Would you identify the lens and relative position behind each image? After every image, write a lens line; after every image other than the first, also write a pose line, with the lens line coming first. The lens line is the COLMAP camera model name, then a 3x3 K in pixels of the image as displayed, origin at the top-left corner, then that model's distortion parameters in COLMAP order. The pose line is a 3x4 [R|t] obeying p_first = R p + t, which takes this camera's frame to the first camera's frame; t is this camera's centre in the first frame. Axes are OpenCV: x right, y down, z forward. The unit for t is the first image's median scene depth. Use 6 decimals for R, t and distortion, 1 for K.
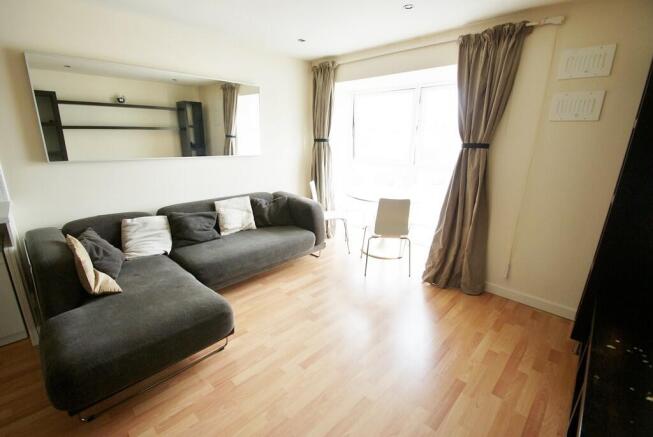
lens RADIAL K [[294.1, 0, 321.7], [0, 294.1, 219.2], [0, 0, 1]] dist [-0.001705, -0.001023]
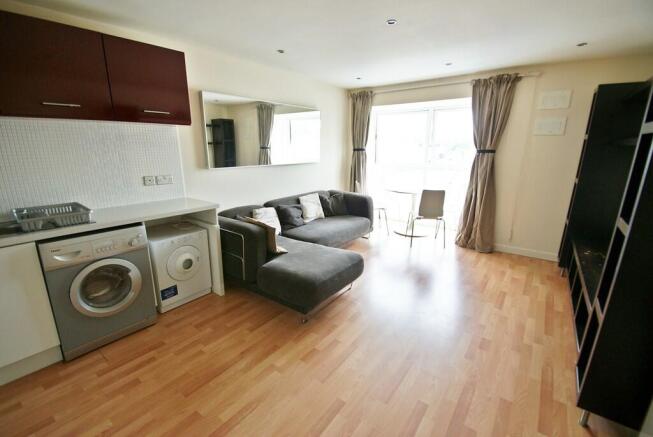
lens RADIAL K [[294.1, 0, 321.7], [0, 294.1, 219.2], [0, 0, 1]] dist [-0.001705, -0.001023]
pose [[0.992083, -0.045794, 0.116941, -0.448881], [0.049549, 0.998339, -0.029401, 0.087845], [-0.115400, 0.034963, 0.992704, -0.338584]]
